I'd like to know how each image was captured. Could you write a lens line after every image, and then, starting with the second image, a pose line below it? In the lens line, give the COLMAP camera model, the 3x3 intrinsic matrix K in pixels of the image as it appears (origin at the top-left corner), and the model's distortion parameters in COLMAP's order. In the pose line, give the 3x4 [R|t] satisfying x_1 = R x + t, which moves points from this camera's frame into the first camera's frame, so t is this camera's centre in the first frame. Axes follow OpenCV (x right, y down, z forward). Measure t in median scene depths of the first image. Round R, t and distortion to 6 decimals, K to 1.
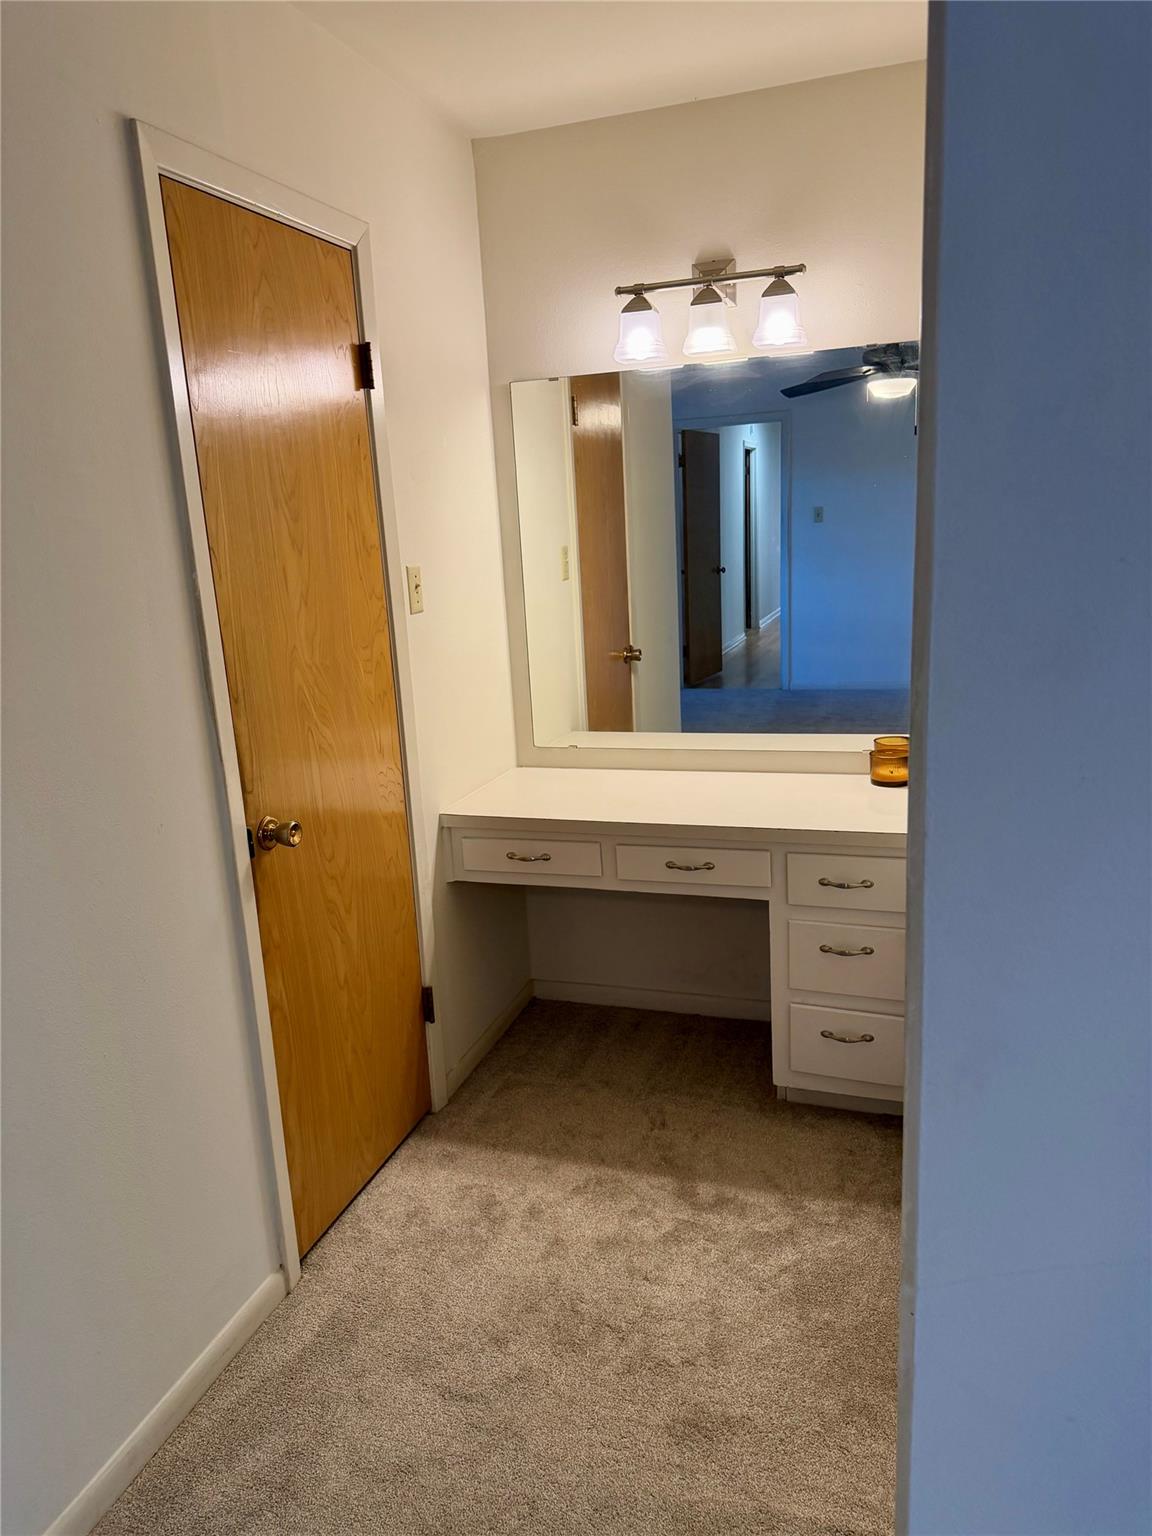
lens RADIAL K [[1081.7, 0, 576.0], [0, 1081.7, 768.0], [0, 0, 1]] dist [0.088330, -0.118765]
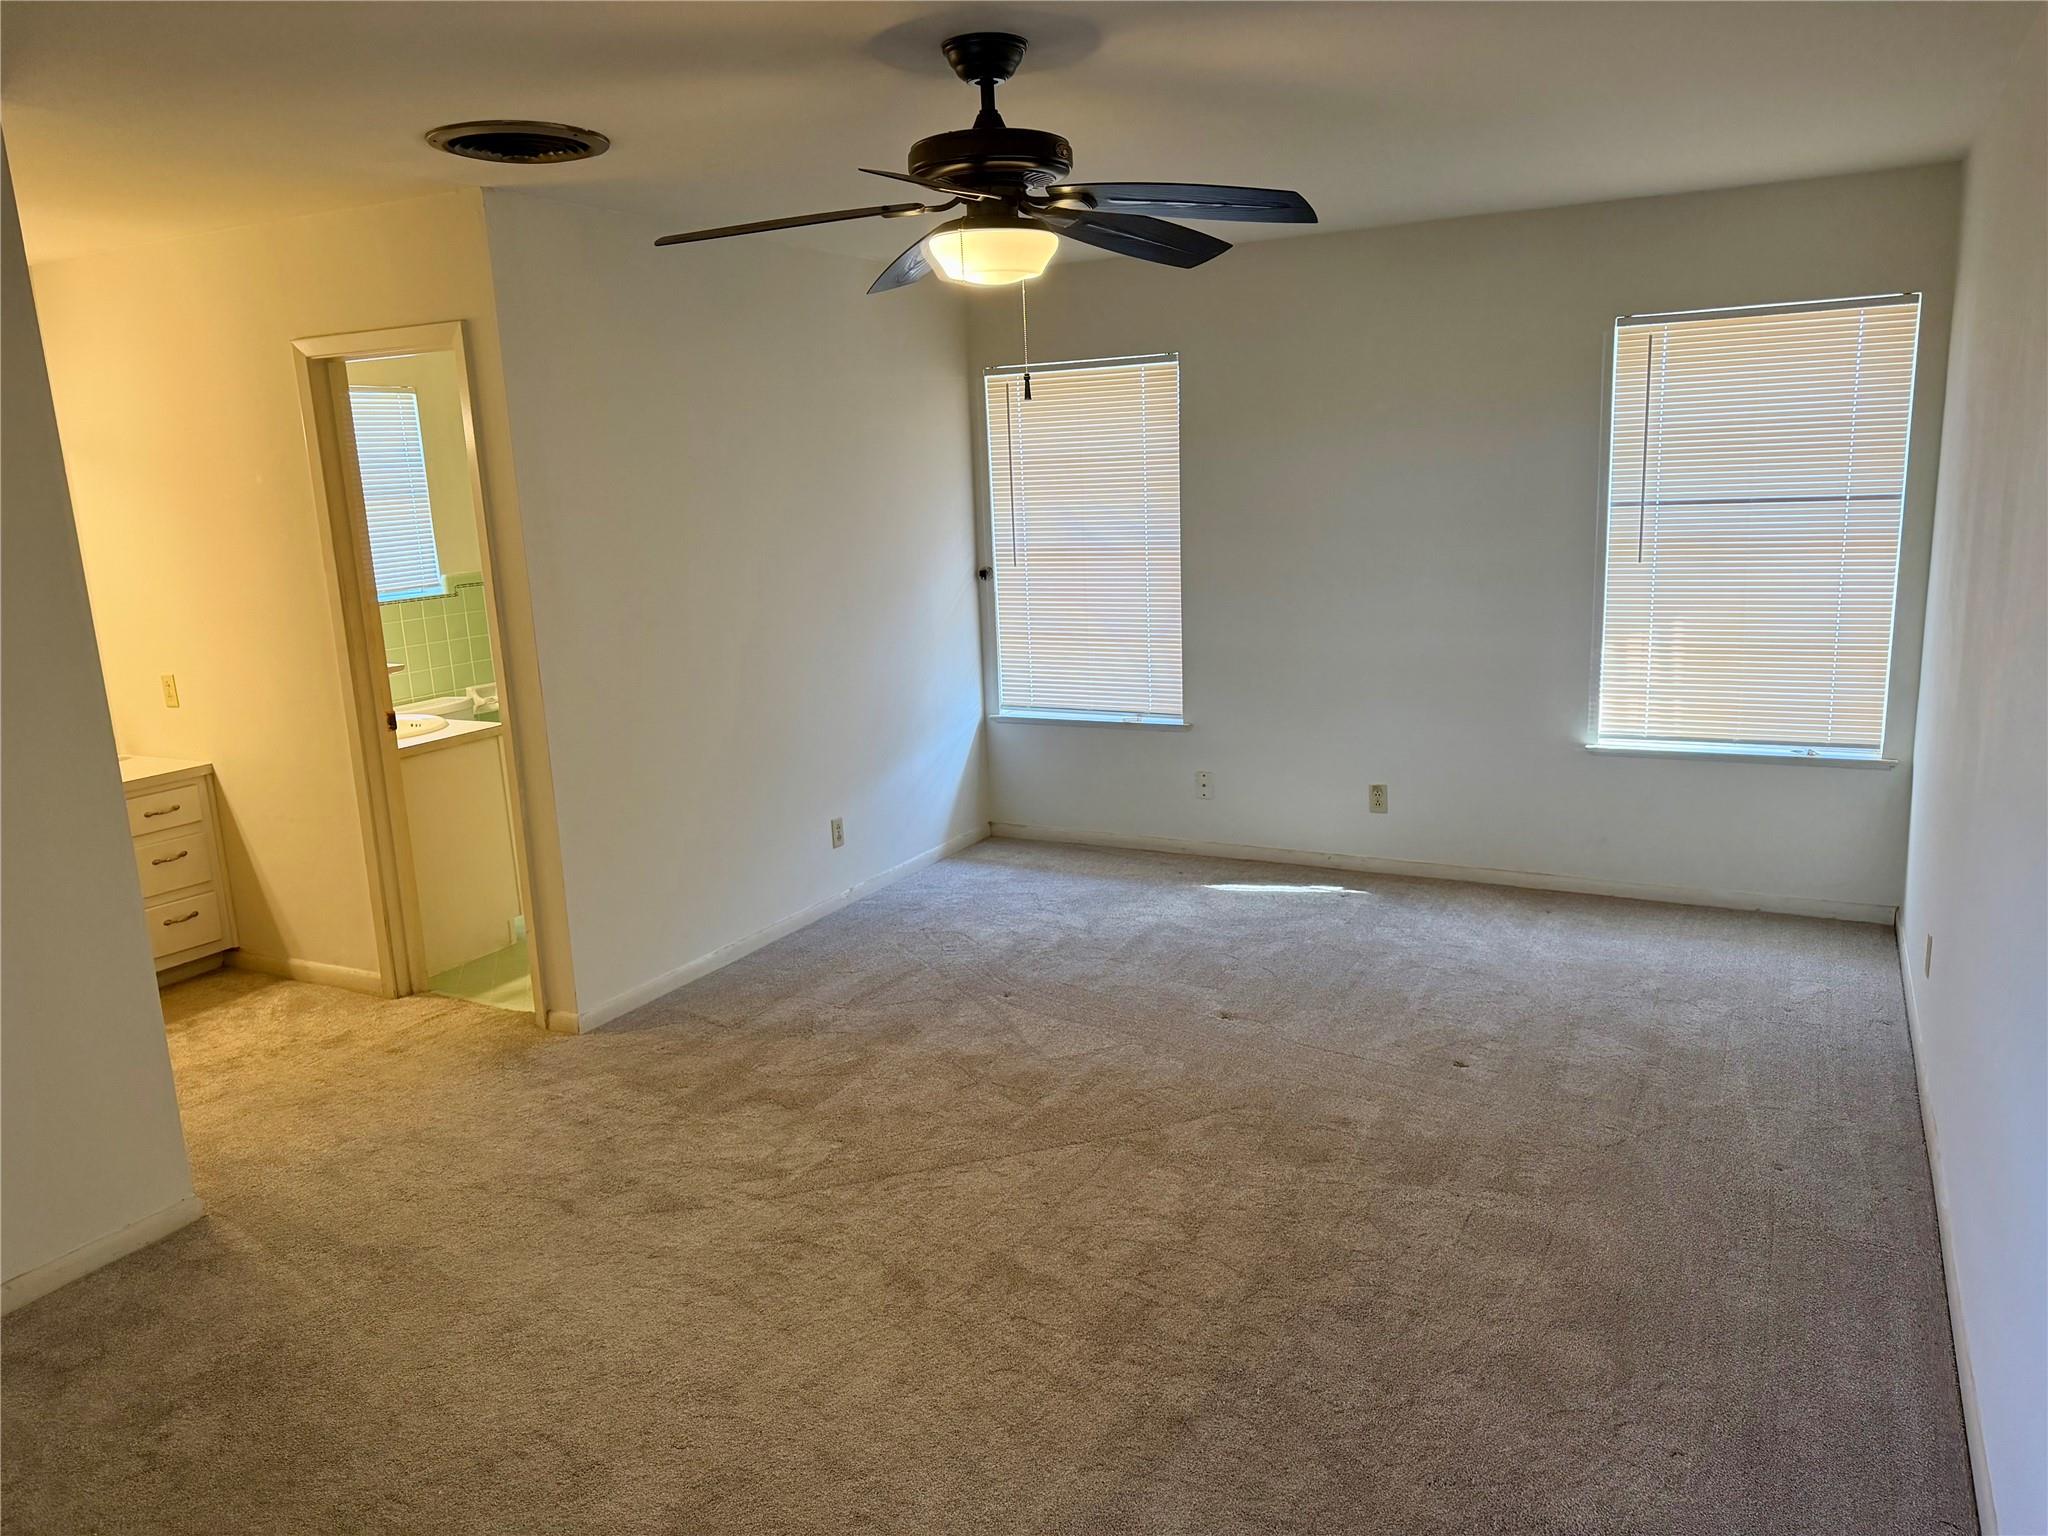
lens RADIAL K [[1442.3, 0, 1024.0], [0, 1442.3, 768.0], [0, 0, 1]] dist [0.088330, -0.118765]
pose [[0.168777, -0.157885, 0.972927, -1.551233], [0.260621, 0.959105, 0.110431, 0.141353], [-0.950574, 0.234927, 0.203023, -0.552040]]
